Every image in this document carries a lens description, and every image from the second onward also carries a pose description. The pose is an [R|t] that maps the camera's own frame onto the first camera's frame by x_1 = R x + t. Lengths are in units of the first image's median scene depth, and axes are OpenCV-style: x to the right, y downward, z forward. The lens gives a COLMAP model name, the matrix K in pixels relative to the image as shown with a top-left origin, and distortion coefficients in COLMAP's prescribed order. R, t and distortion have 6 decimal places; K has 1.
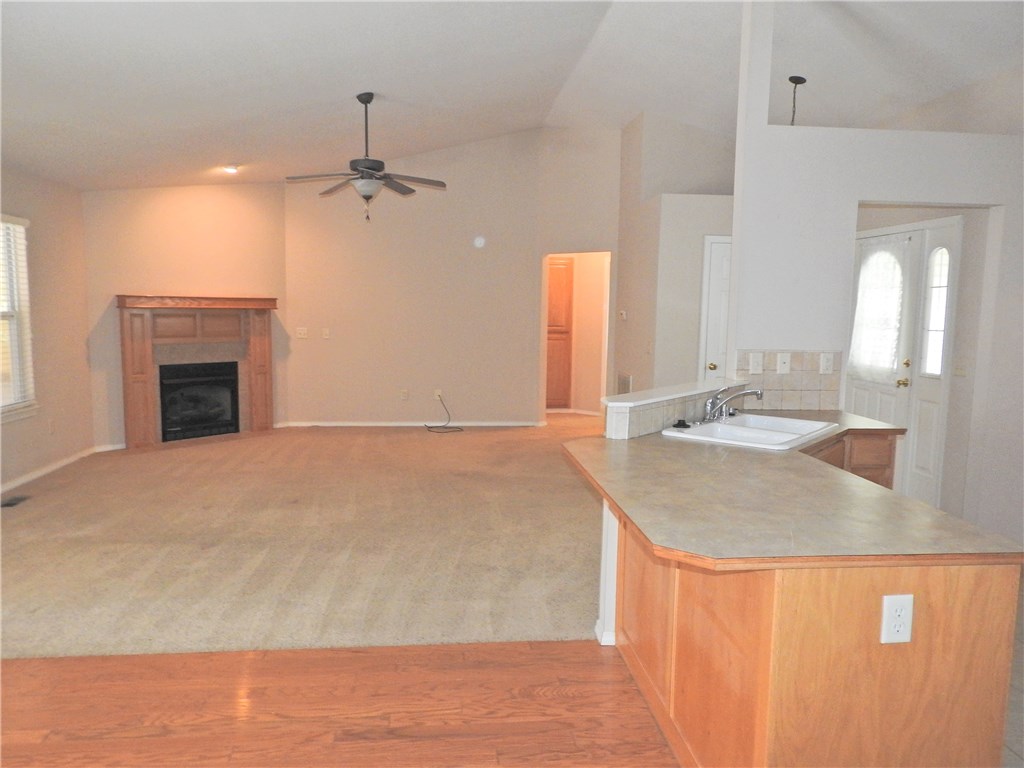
lens RADIAL K [[721.8, 0, 512.0], [0, 721.8, 384.0], [0, 0, 1]] dist [0.006341, -0.003219]
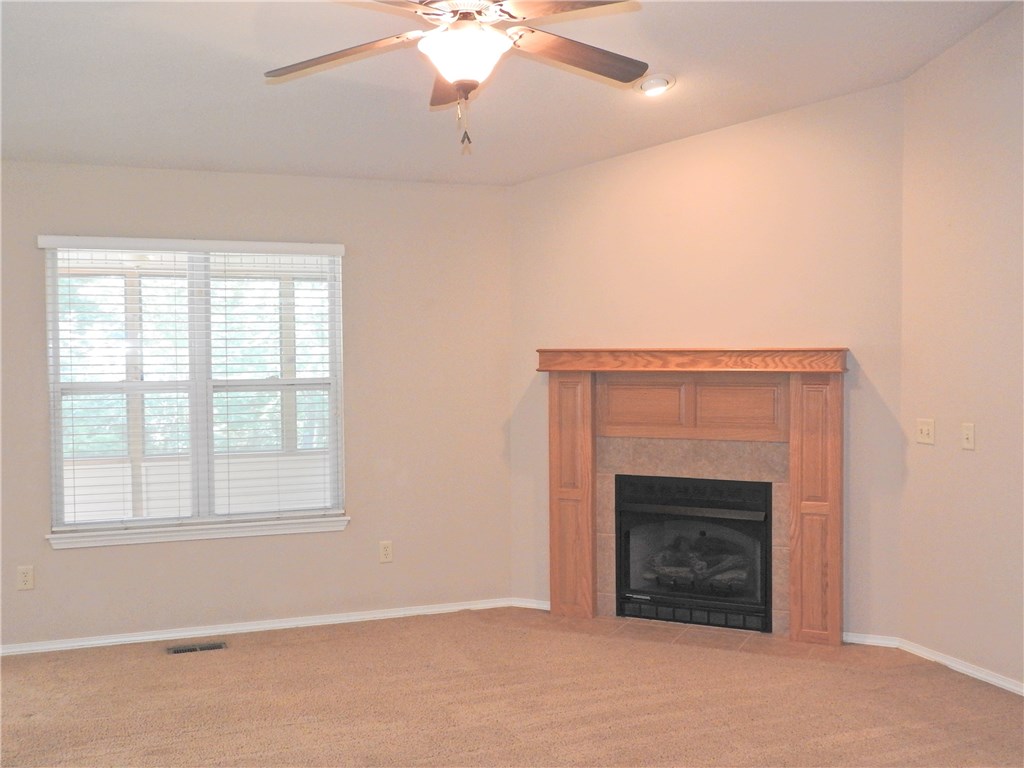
lens RADIAL K [[1062.8, 0, 512.0], [0, 1062.8, 384.0], [0, 0, 1]] dist [-0.006383, -0.003897]
pose [[0.258860, 0.019325, -0.965722, 0.259073], [-0.093551, 0.995601, -0.005153, -0.079532], [0.961374, 0.091678, 0.259529, 0.677750]]
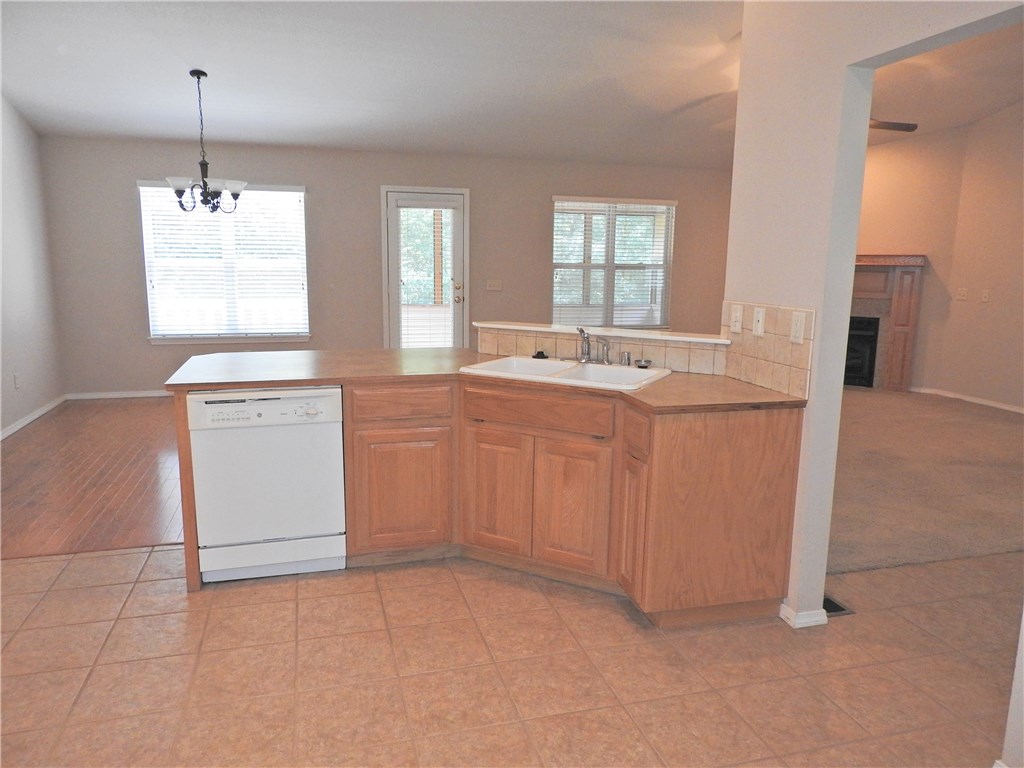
lens RADIAL K [[721.8, 0, 512.0], [0, 721.8, 384.0], [0, 0, 1]] dist [0.006341, -0.003219]
pose [[0.178798, 0.158652, -0.971010, 0.551909], [-0.119480, 0.983111, 0.138629, -0.019992], [0.976604, 0.091230, 0.194734, 0.319726]]
